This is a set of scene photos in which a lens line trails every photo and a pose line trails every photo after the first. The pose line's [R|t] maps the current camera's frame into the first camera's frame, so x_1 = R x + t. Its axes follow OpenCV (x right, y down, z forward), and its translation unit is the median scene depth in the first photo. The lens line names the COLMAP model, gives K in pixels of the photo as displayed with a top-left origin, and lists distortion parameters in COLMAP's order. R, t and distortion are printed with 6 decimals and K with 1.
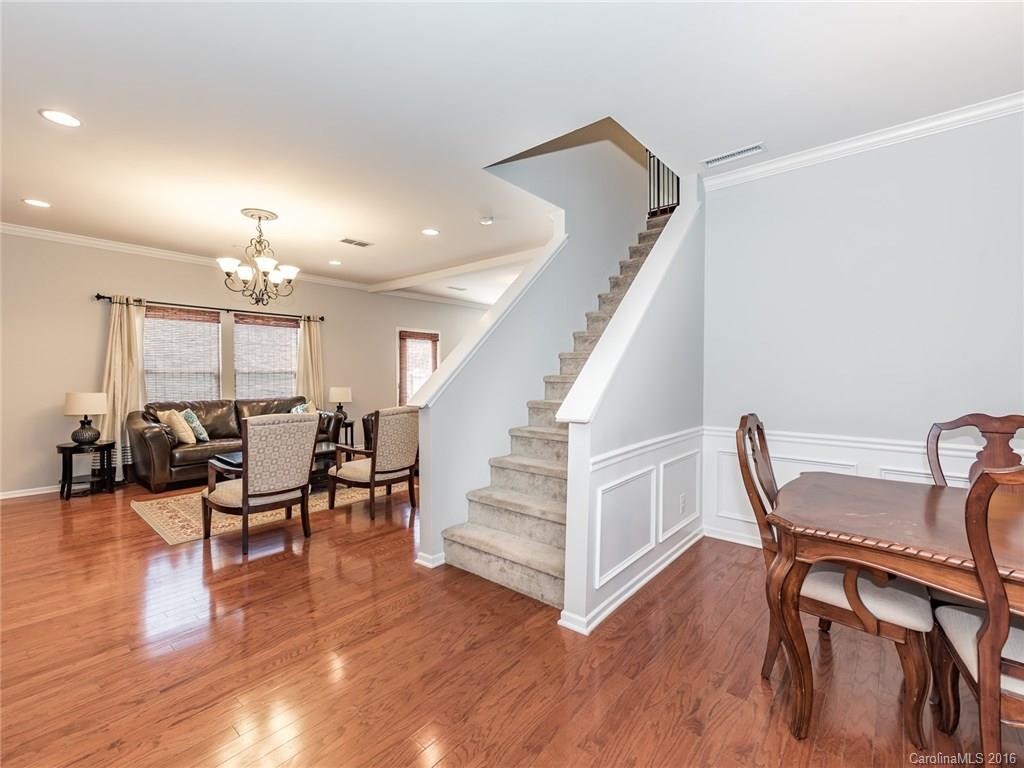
lens RADIAL K [[455.5, 0, 509.3], [0, 455.5, 376.7], [0, 0, 1]] dist [-0.001388, -0.000541]
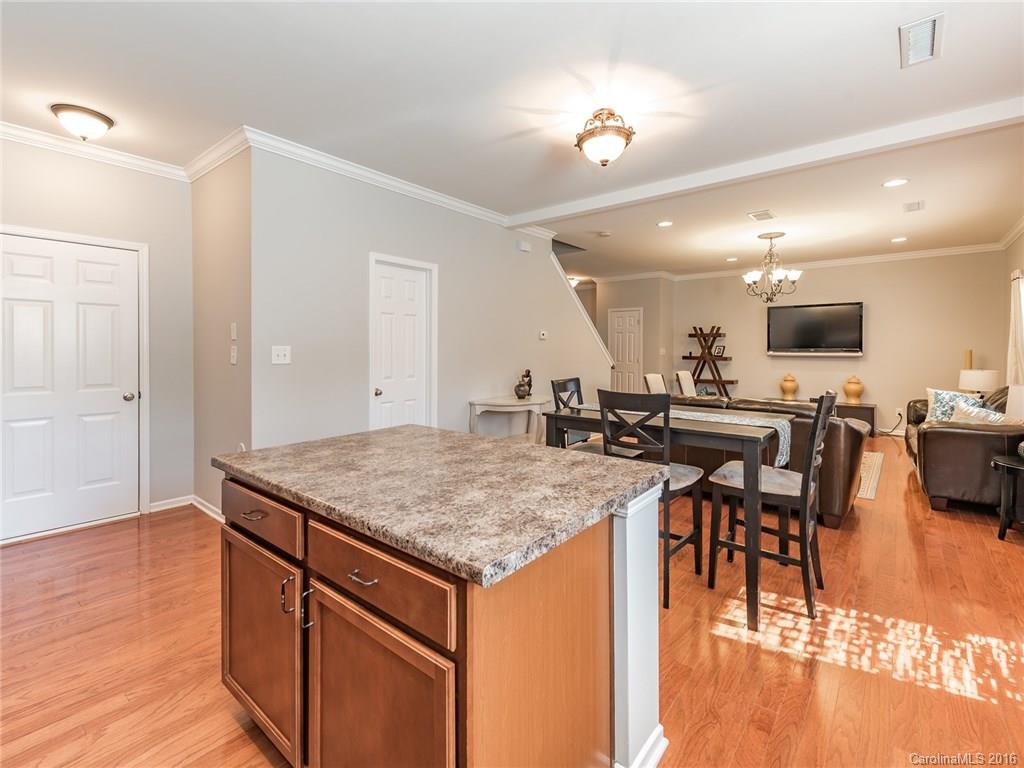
lens RADIAL K [[447.2, 0, 501.4], [0, 447.2, 353.5], [0, 0, 1]] dist [0.018092, -0.005615]
pose [[-0.999769, -0.003969, 0.021107, 0.191622], [-0.003613, 0.999851, 0.016876, -0.020181], [-0.021170, 0.016796, -0.999635, 1.987535]]
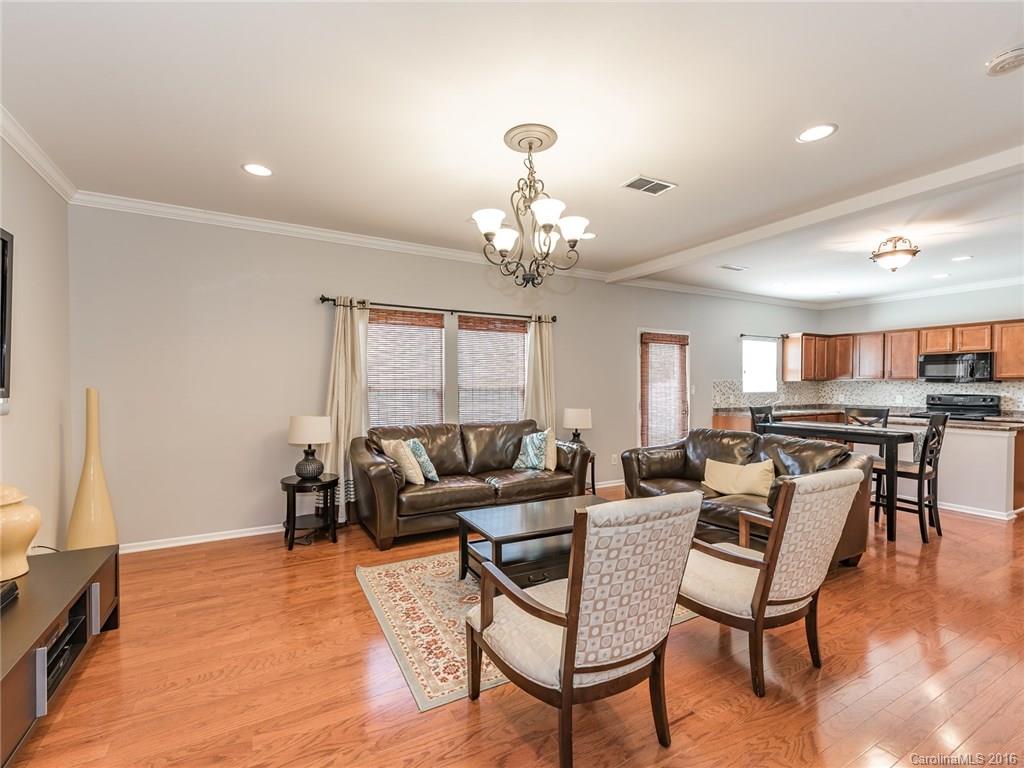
lens RADIAL K [[454.4, 0, 496.8], [0, 454.4, 382.9], [0, 0, 1]] dist [0.010850, -0.000351]
pose [[0.931250, -0.000650, -0.364379, -0.304007], [-0.002502, 0.999963, -0.008177, -0.017125], [0.364371, 0.008526, 0.931215, 0.341679]]
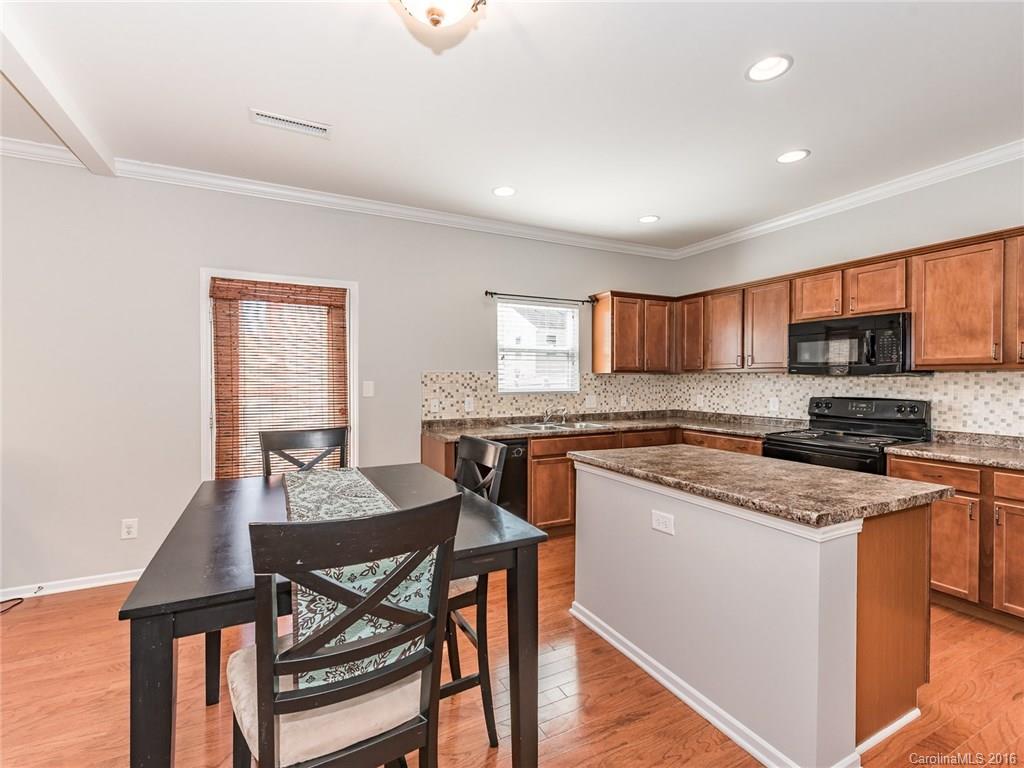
lens RADIAL K [[454.4, 0, 496.8], [0, 454.4, 382.9], [0, 0, 1]] dist [0.010850, -0.000351]
pose [[0.916405, 0.003776, -0.400235, 0.219872], [-0.002181, 0.999988, 0.004440, -0.022132], [0.400247, -0.003196, 0.916402, 1.184945]]
